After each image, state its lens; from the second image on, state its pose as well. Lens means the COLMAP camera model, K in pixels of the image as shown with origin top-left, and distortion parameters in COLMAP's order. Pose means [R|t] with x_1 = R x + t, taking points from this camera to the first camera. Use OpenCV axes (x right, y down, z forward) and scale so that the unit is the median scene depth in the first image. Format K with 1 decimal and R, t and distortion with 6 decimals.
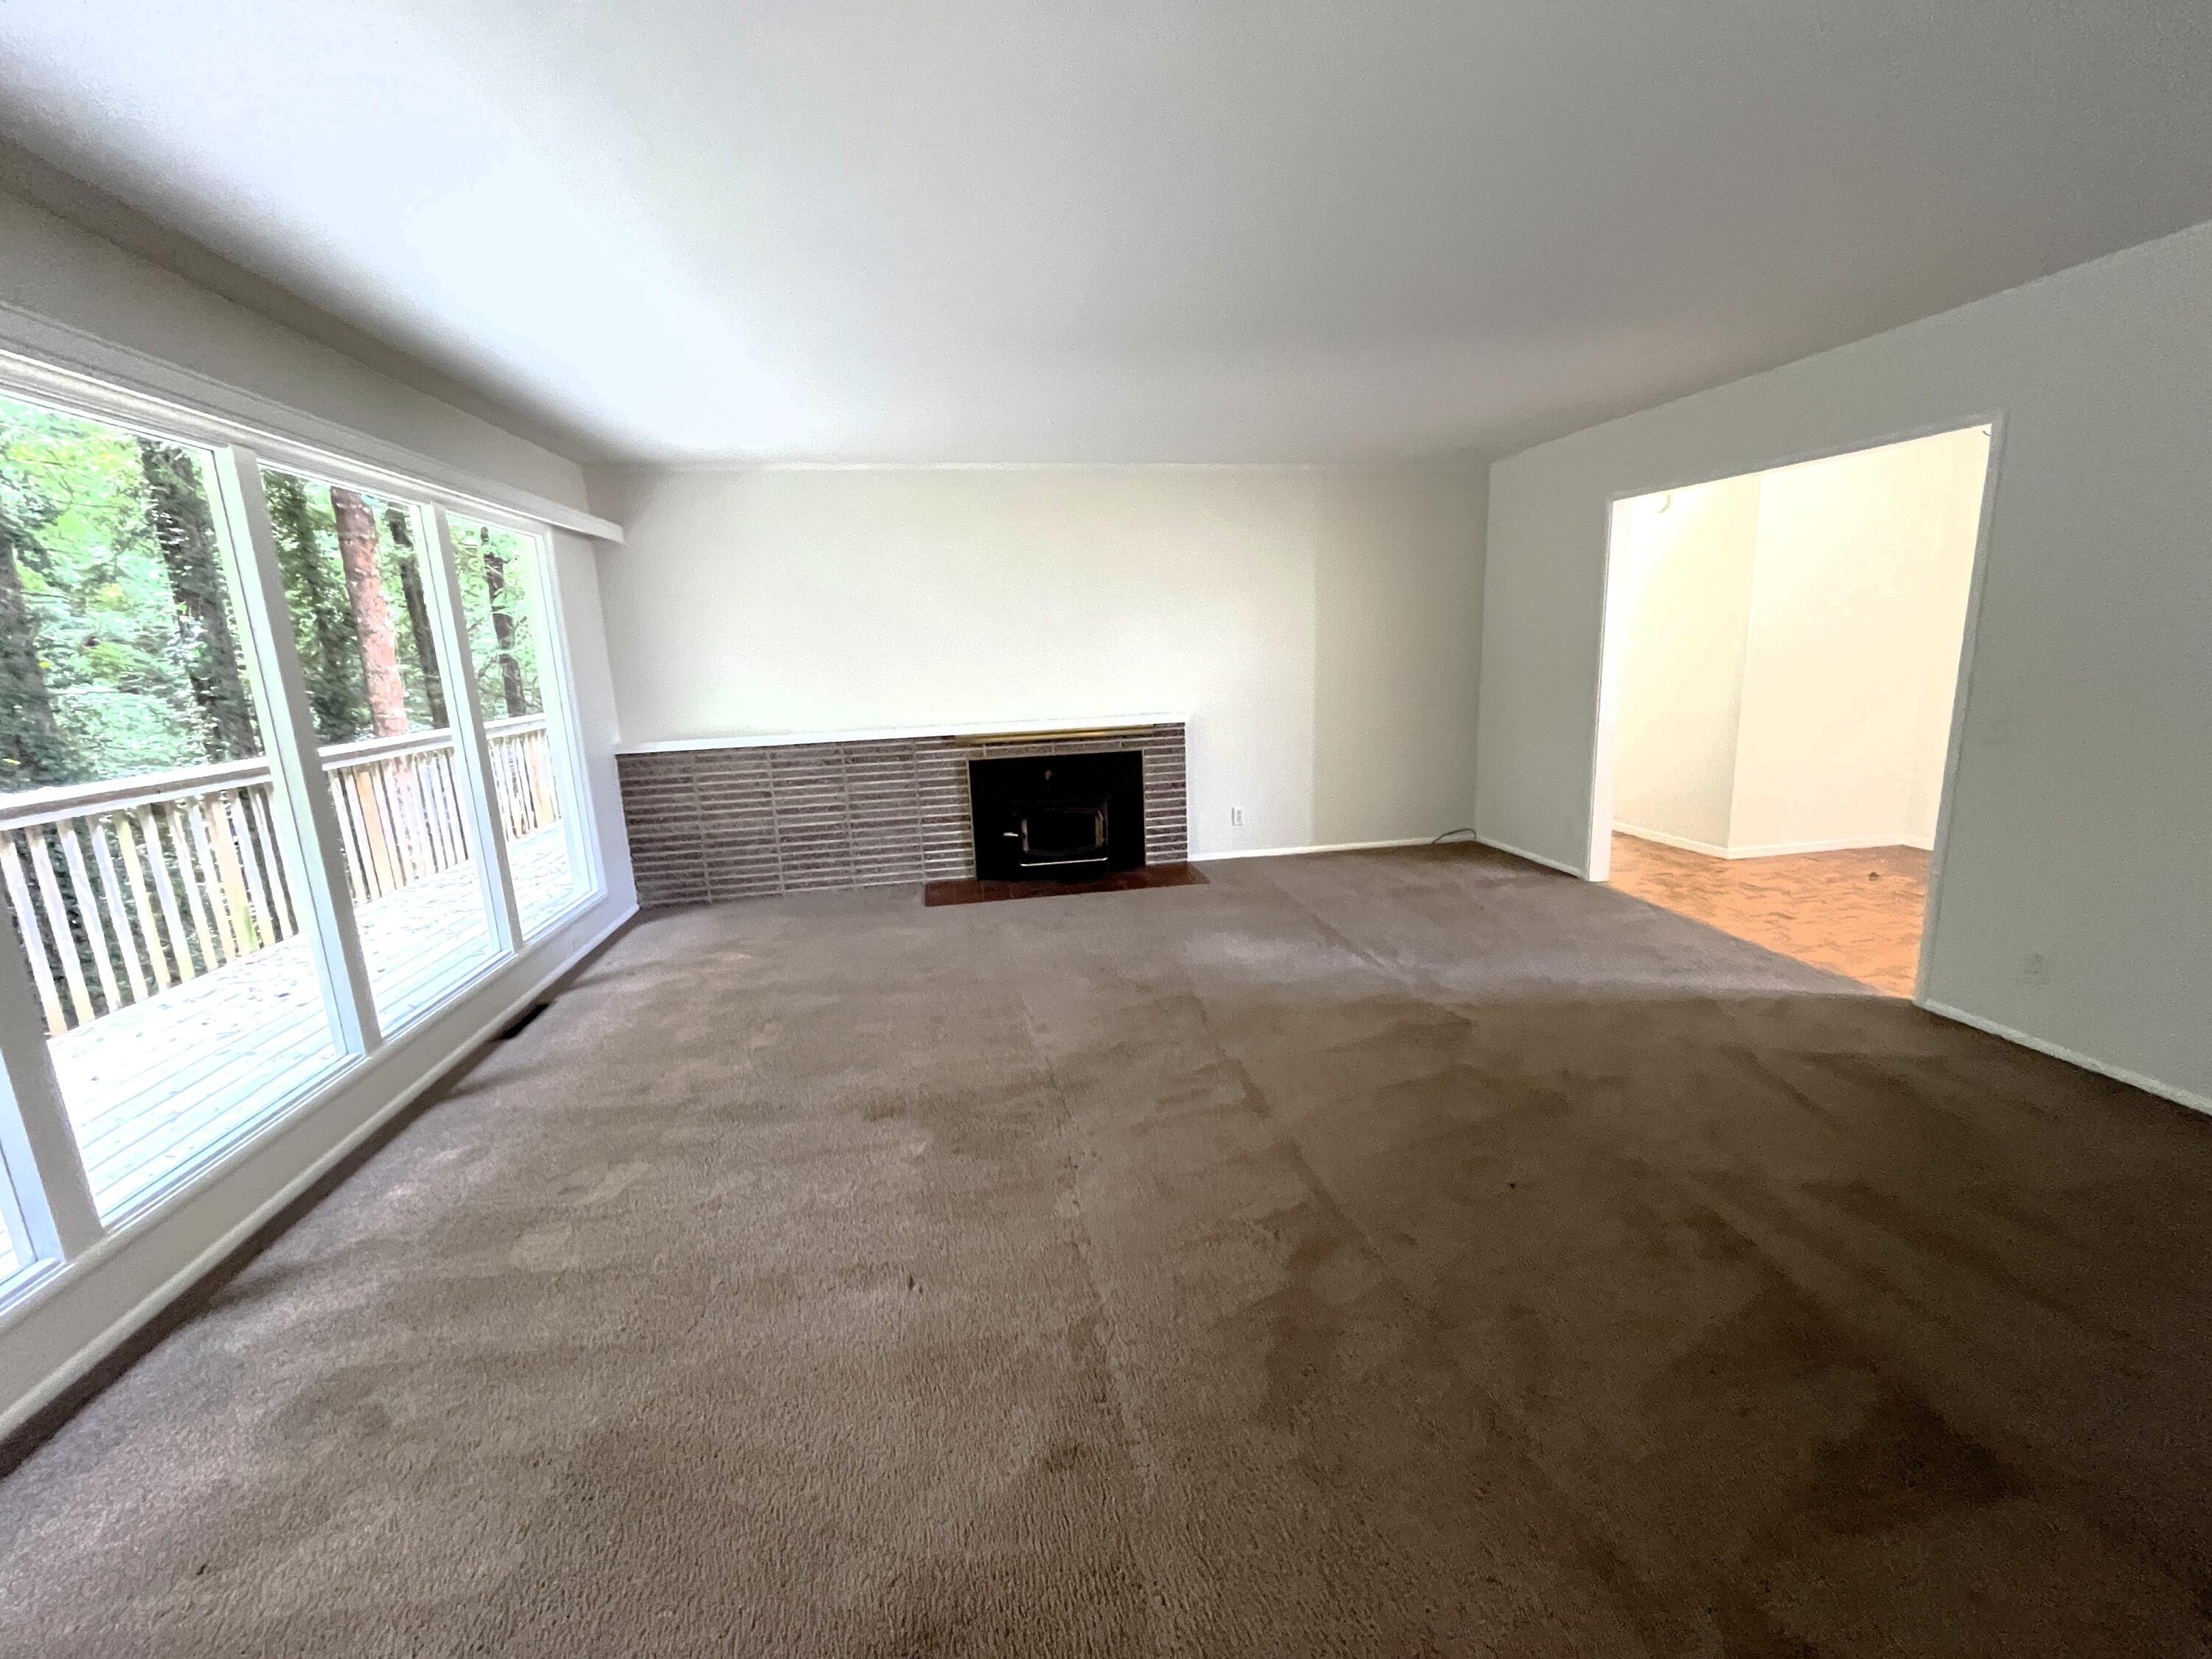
lens RADIAL K [[895.2, 0, 1111.4], [0, 895.2, 814.8], [0, 0, 1]] dist [-0.008184, 0.000096]
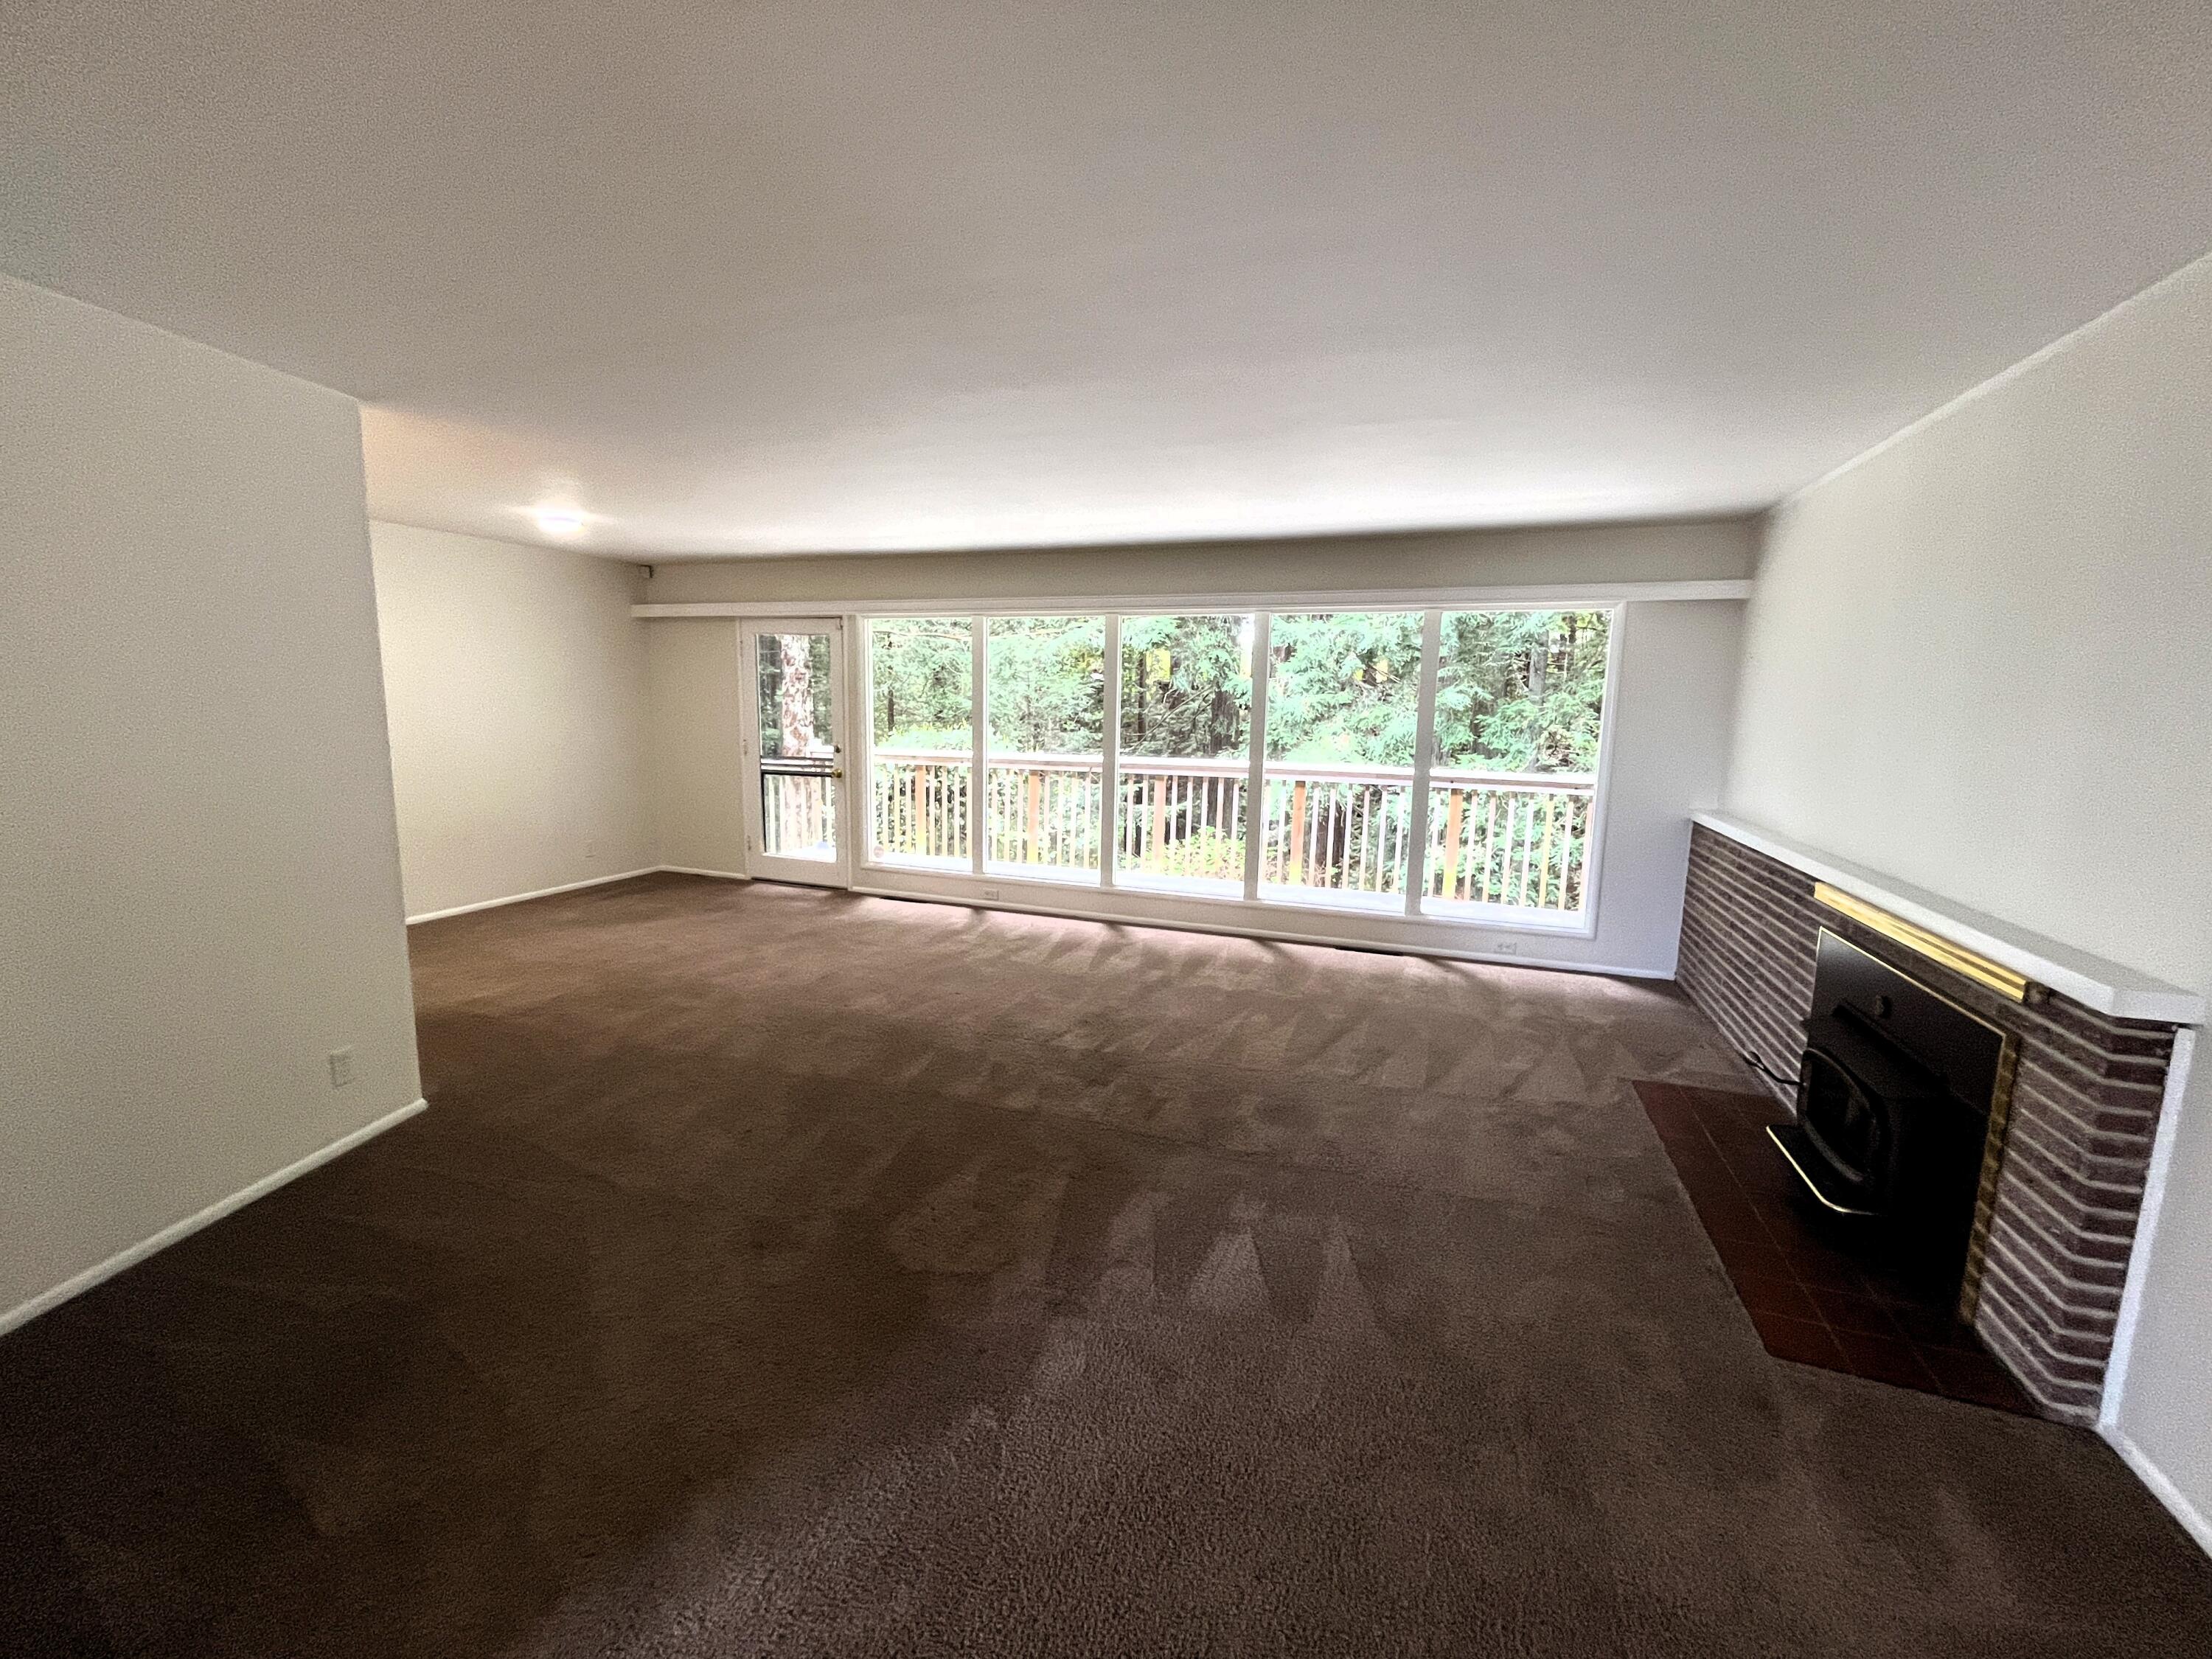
lens RADIAL K [[895.2, 0, 1111.4], [0, 895.2, 814.8], [0, 0, 1]] dist [-0.008184, 0.000096]
pose [[-0.484373, 0.144809, -0.862794, 0.571999], [-0.163261, 0.953920, 0.251757, -0.208429], [0.859494, 0.262805, -0.438411, 0.845066]]
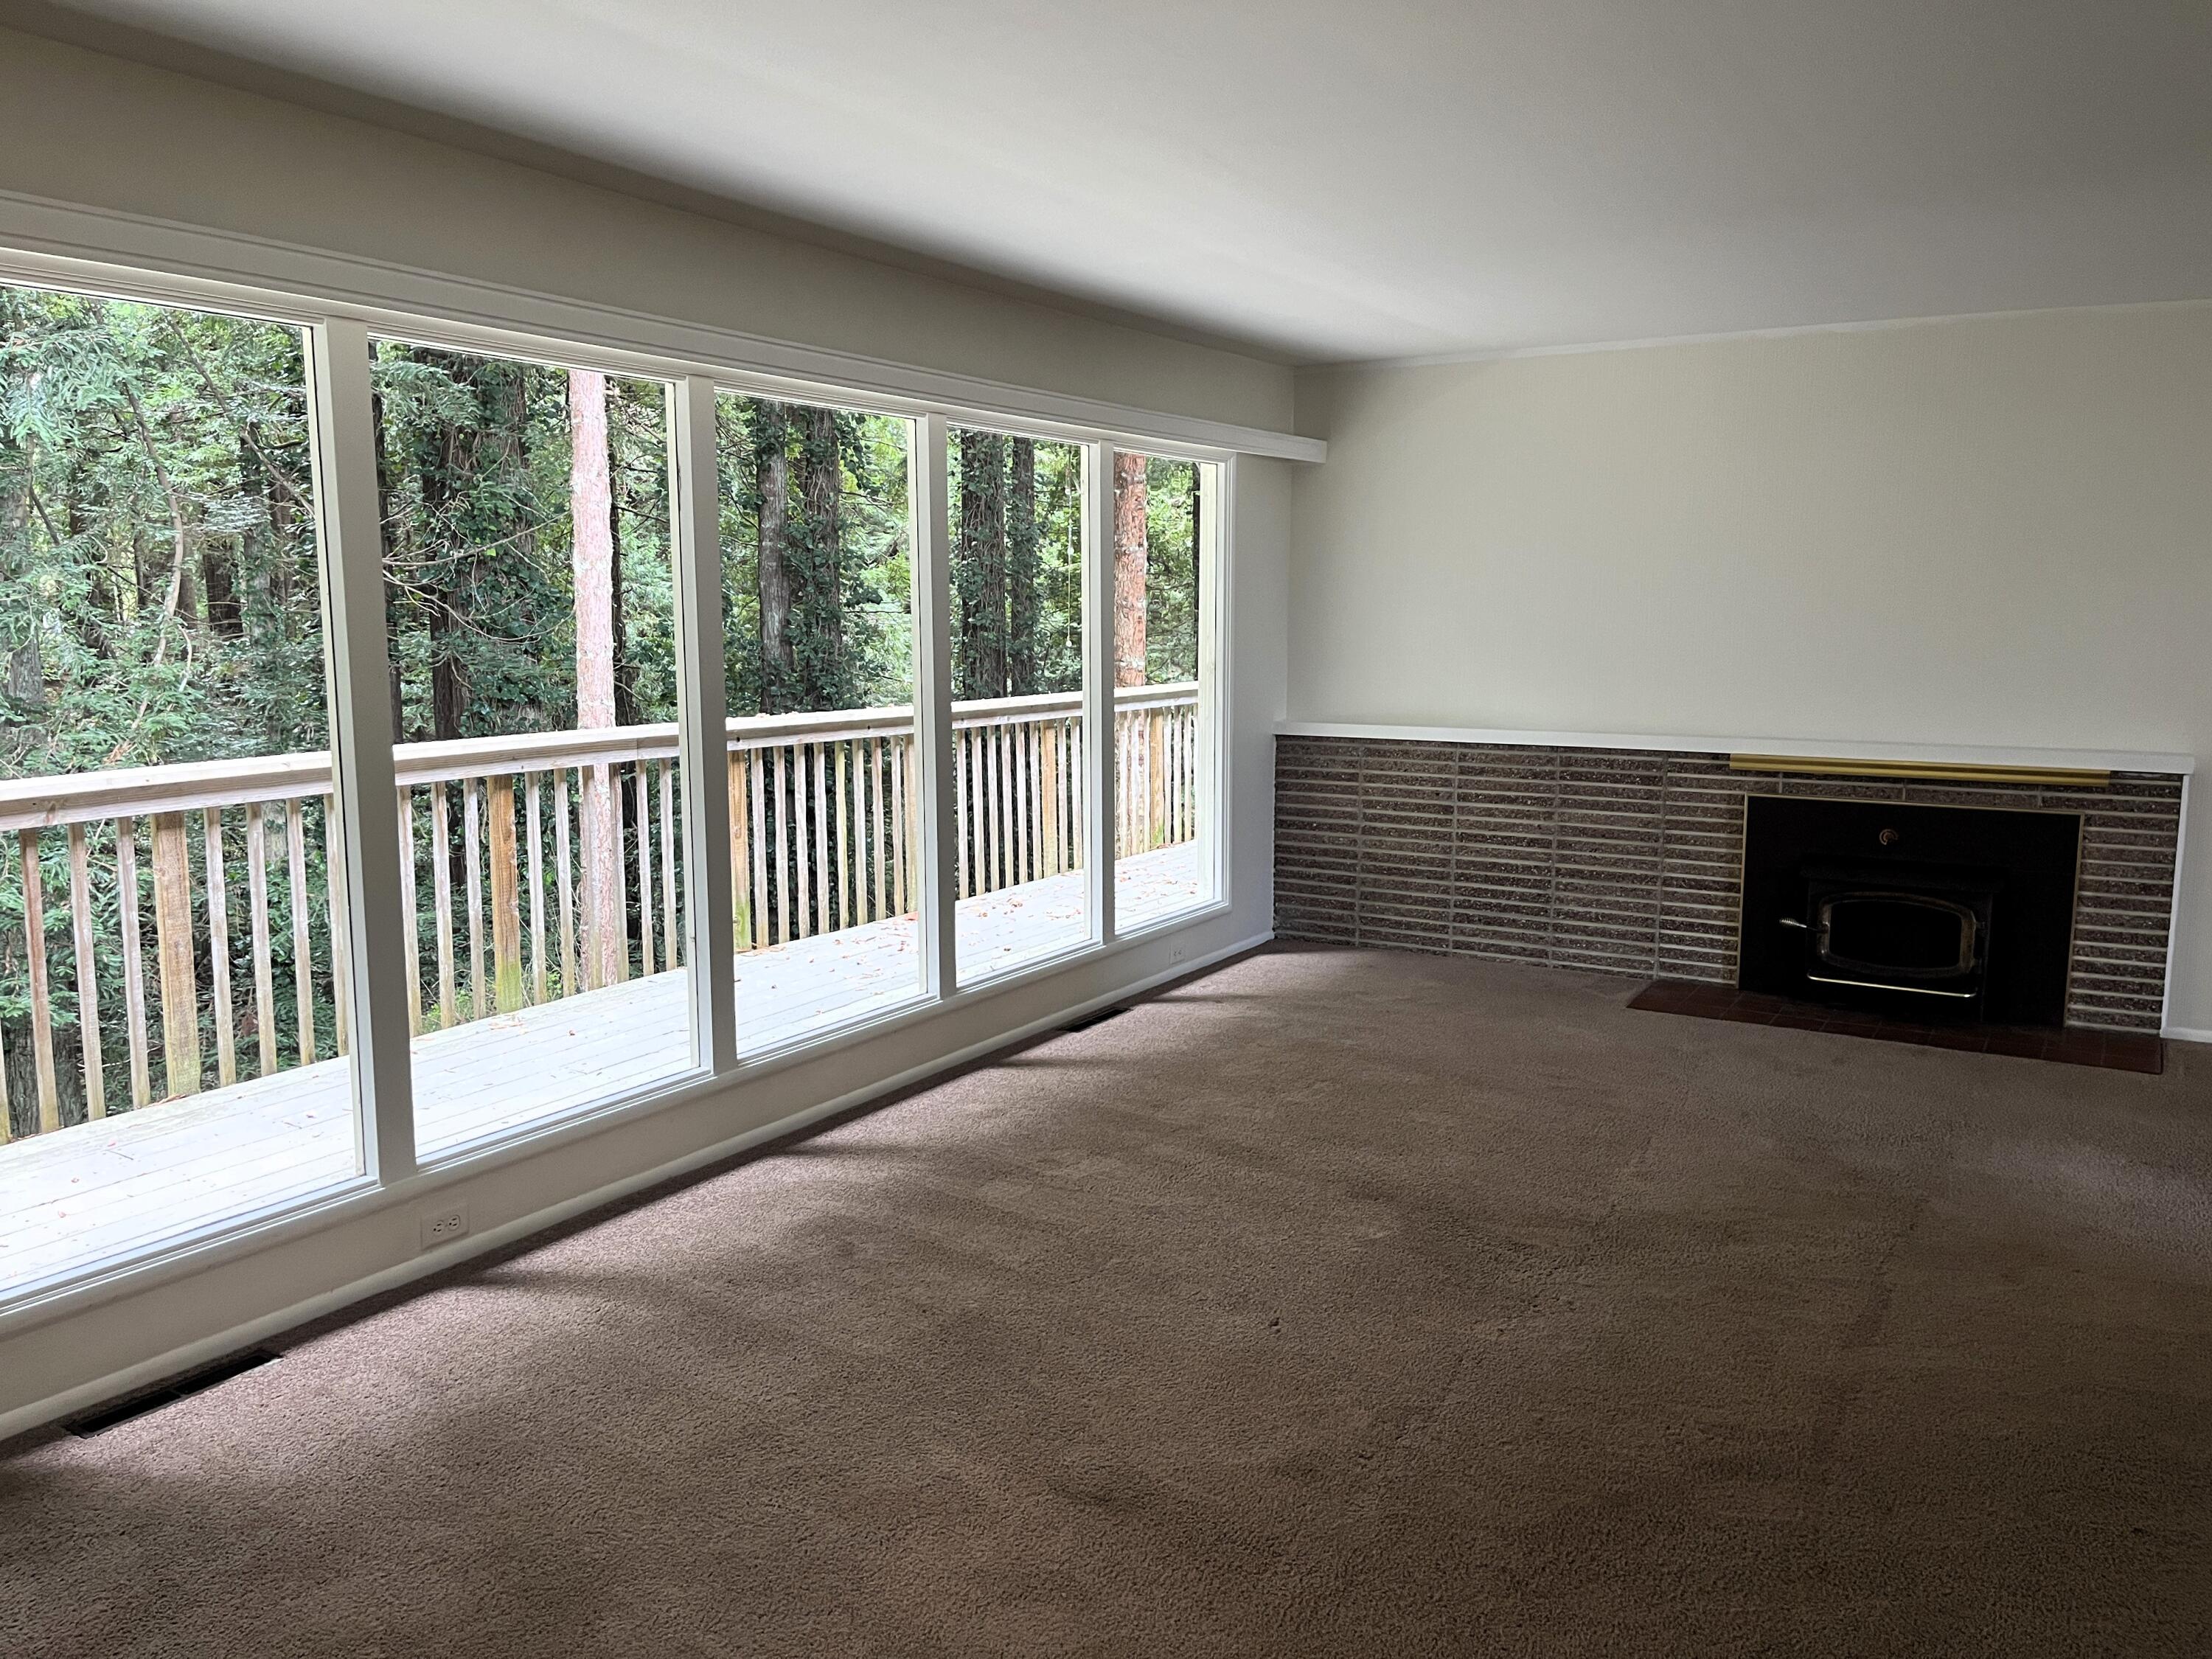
lens RADIAL K [[1651.0, 0, 1106.0], [0, 1651.0, 829.5], [0, 0, 1]] dist [0.010996, 0.000870]
pose [[0.749573, 0.128234, -0.649382, 0.261970], [-0.152167, 0.988163, 0.019488, 0.008122], [0.644194, 0.084207, 0.760213, -0.168098]]
